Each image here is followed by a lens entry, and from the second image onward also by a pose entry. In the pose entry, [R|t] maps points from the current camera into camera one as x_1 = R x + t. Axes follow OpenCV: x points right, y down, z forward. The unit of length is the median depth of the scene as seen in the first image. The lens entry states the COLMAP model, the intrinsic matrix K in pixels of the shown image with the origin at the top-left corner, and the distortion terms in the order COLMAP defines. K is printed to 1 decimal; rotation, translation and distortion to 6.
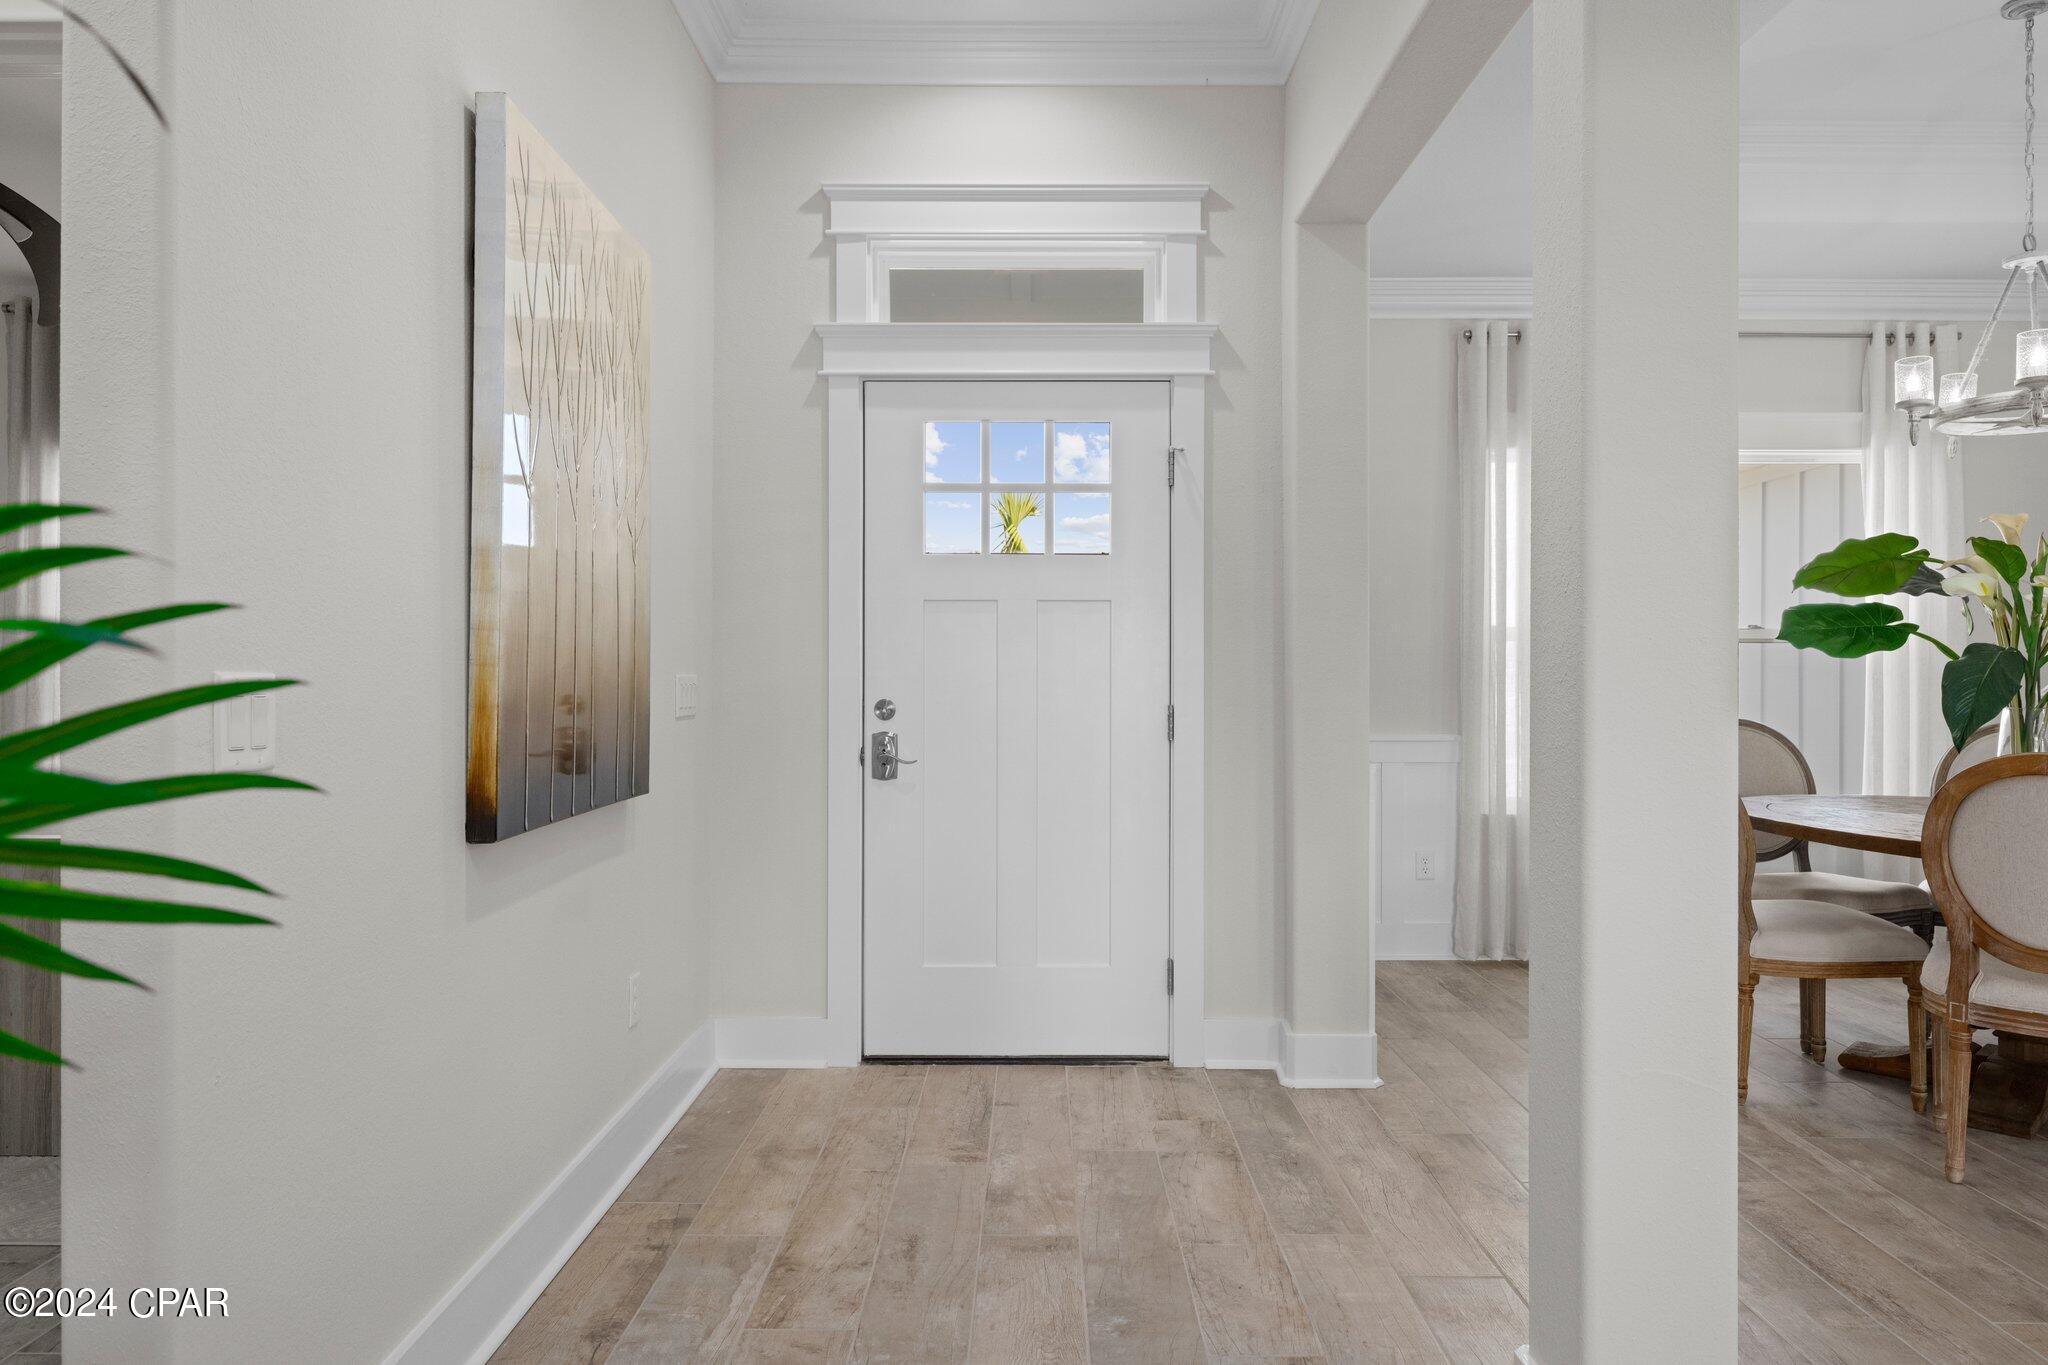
lens RADIAL K [[1366.7, 0, 1023.8], [0, 1366.7, 688.0], [0, 0, 1]] dist [-0.000121, 0.000807]
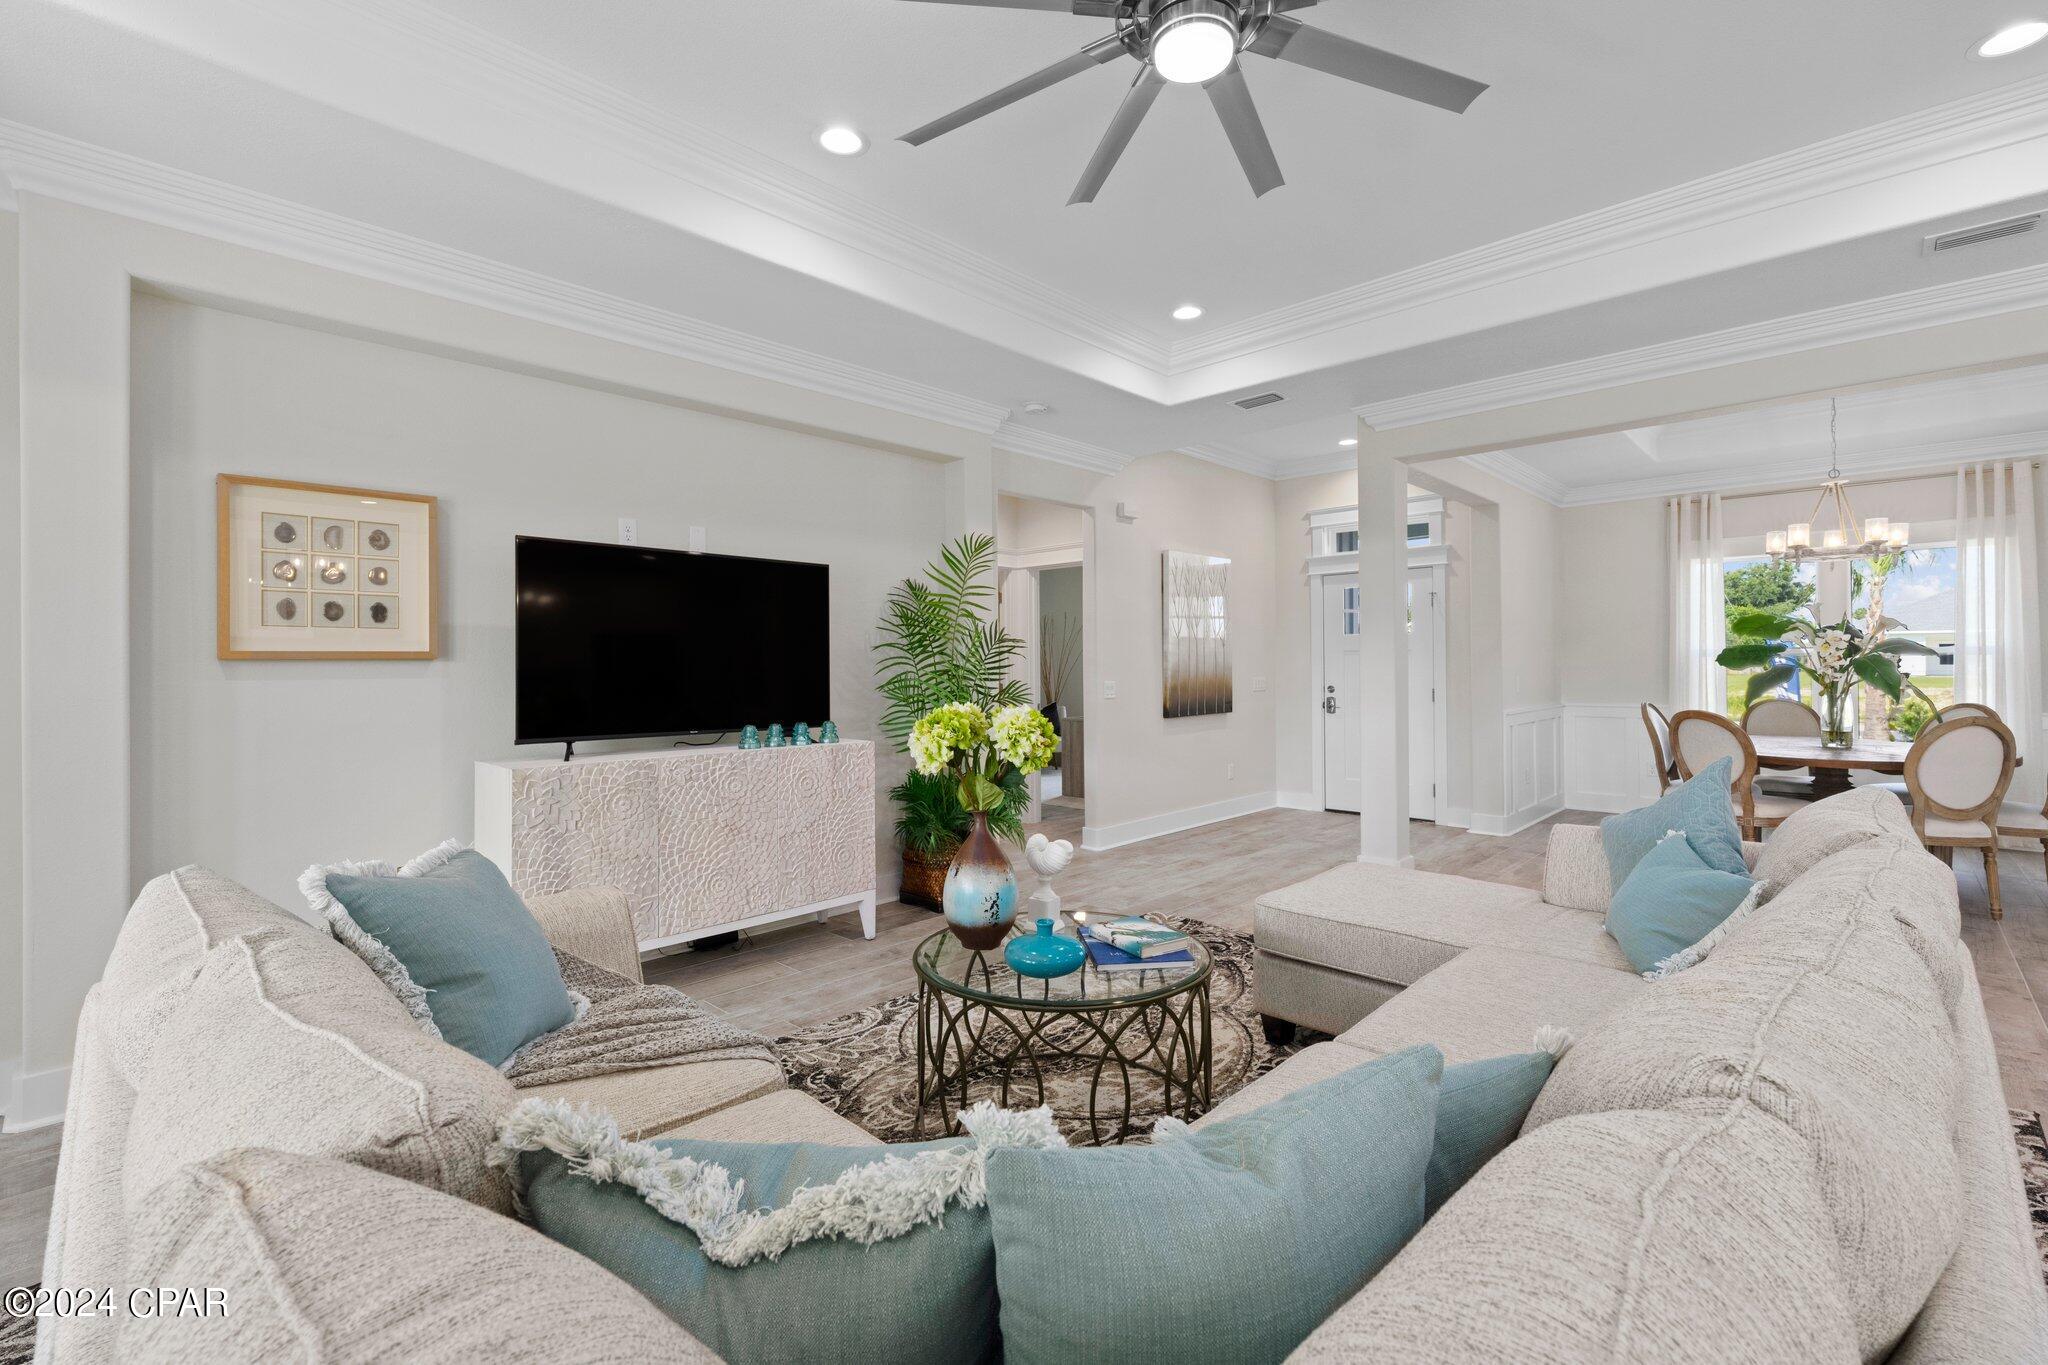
lens RADIAL K [[888.2, 0, 1025.8], [0, 888.2, 665.2], [0, 0, 1]] dist [0.001274, -0.001810]
pose [[0.722465, -0.010027, -0.691335, 0.733557], [0.005136, 0.999945, -0.009136, -0.020968], [0.691388, 0.003050, 0.722477, -0.804448]]
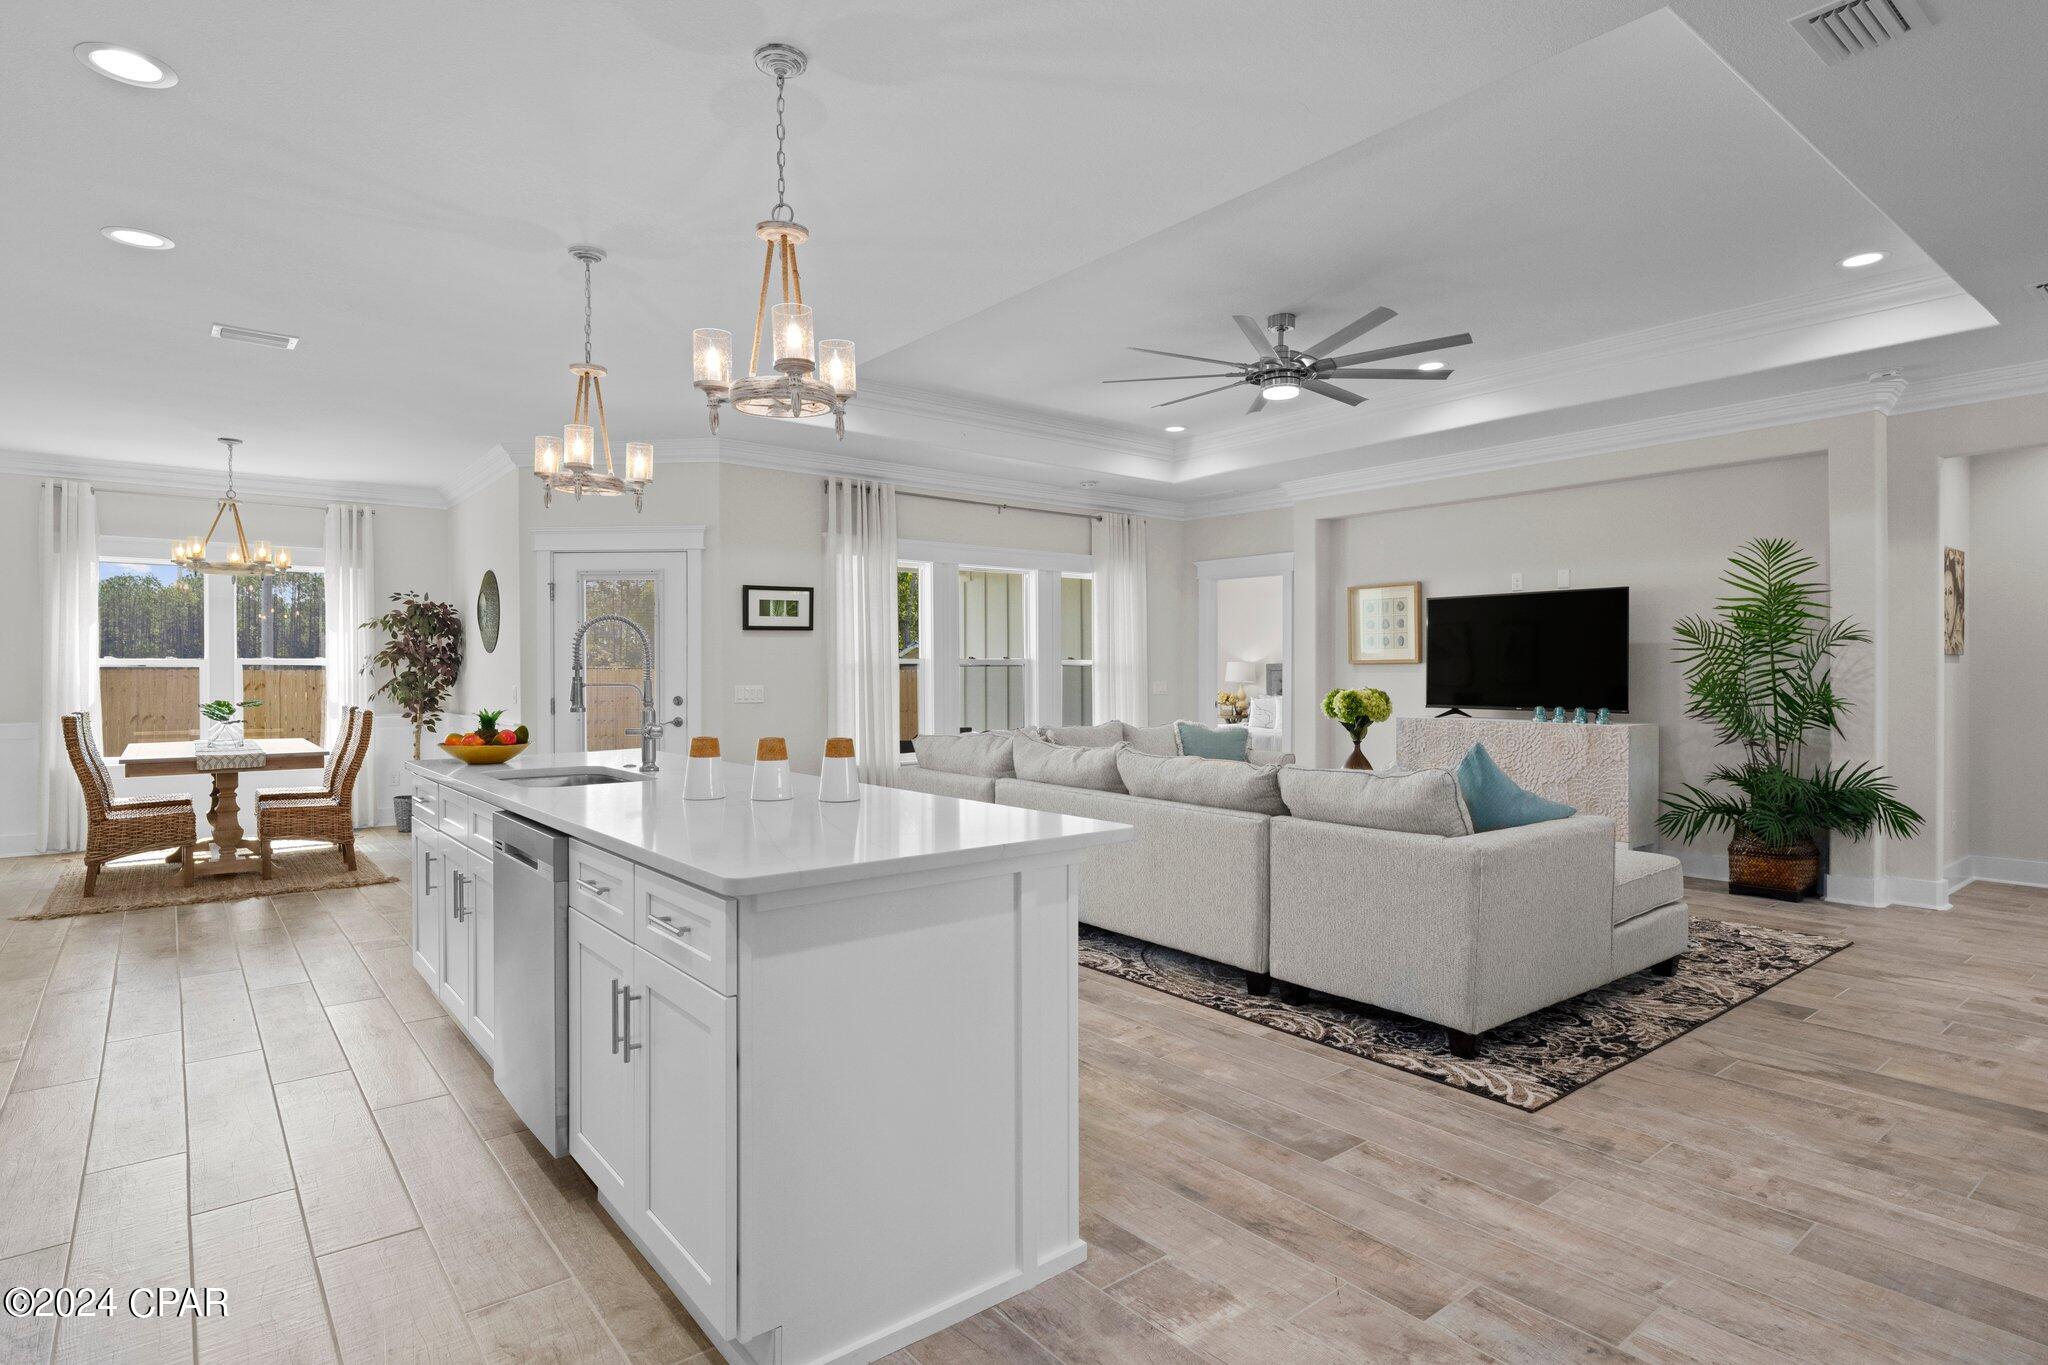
lens RADIAL K [[1078.1, 0, 1036.1], [0, 1078.1, 675.8], [0, 0, 1]] dist [0.004601, -0.002371]
pose [[-0.774408, 0.003587, -0.632676, 1.549089], [0.000854, 0.999989, 0.004625, -0.023535], [0.632686, 0.003041, -0.774403, 0.479216]]
